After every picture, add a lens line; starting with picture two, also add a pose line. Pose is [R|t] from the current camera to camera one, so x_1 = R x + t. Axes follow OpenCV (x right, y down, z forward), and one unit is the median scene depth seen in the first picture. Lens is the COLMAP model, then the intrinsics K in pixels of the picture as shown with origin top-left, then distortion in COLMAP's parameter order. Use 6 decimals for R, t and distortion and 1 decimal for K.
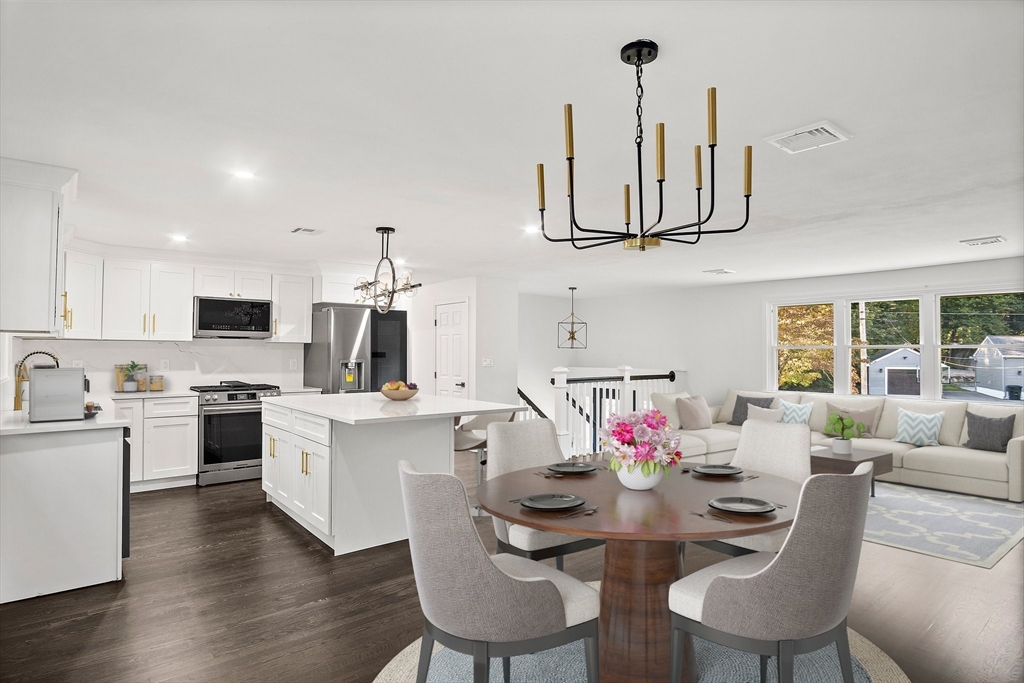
lens RADIAL K [[547.5, 0, 507.5], [0, 547.5, 342.0], [0, 0, 1]] dist [-0.021482, 0.000476]
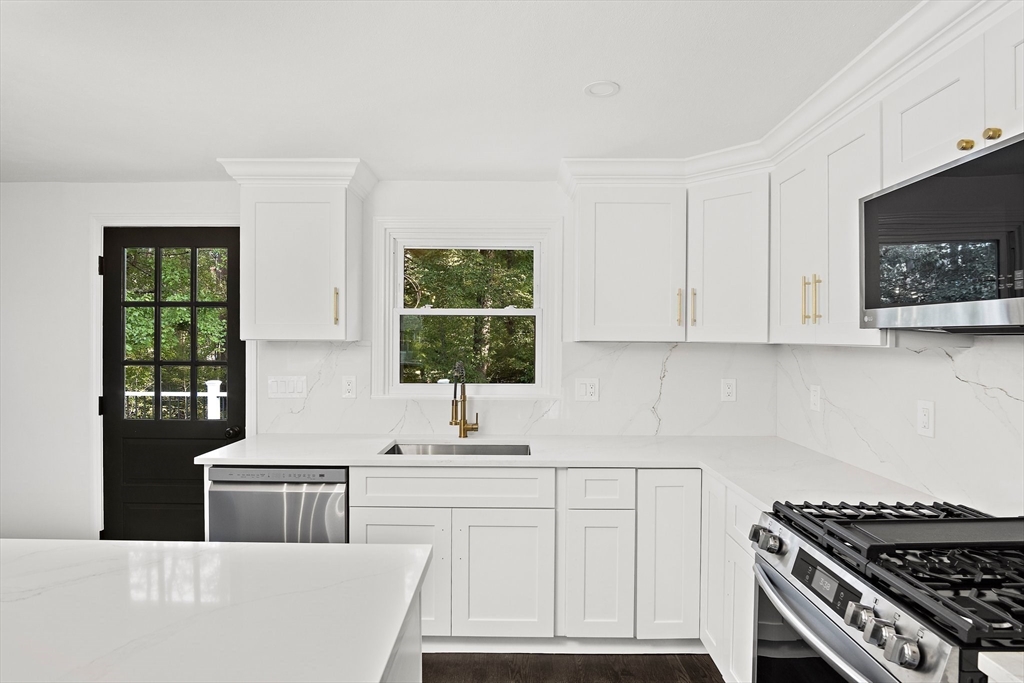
lens RADIAL K [[561.7, 0, 513.9], [0, 561.7, 351.2], [0, 0, 1]] dist [-0.029031, 0.000268]
pose [[-0.640226, 0.011193, -0.768105, -0.206615], [0.008904, 0.999935, 0.007150, -0.003395], [0.768135, -0.002261, -0.640284, 1.003525]]
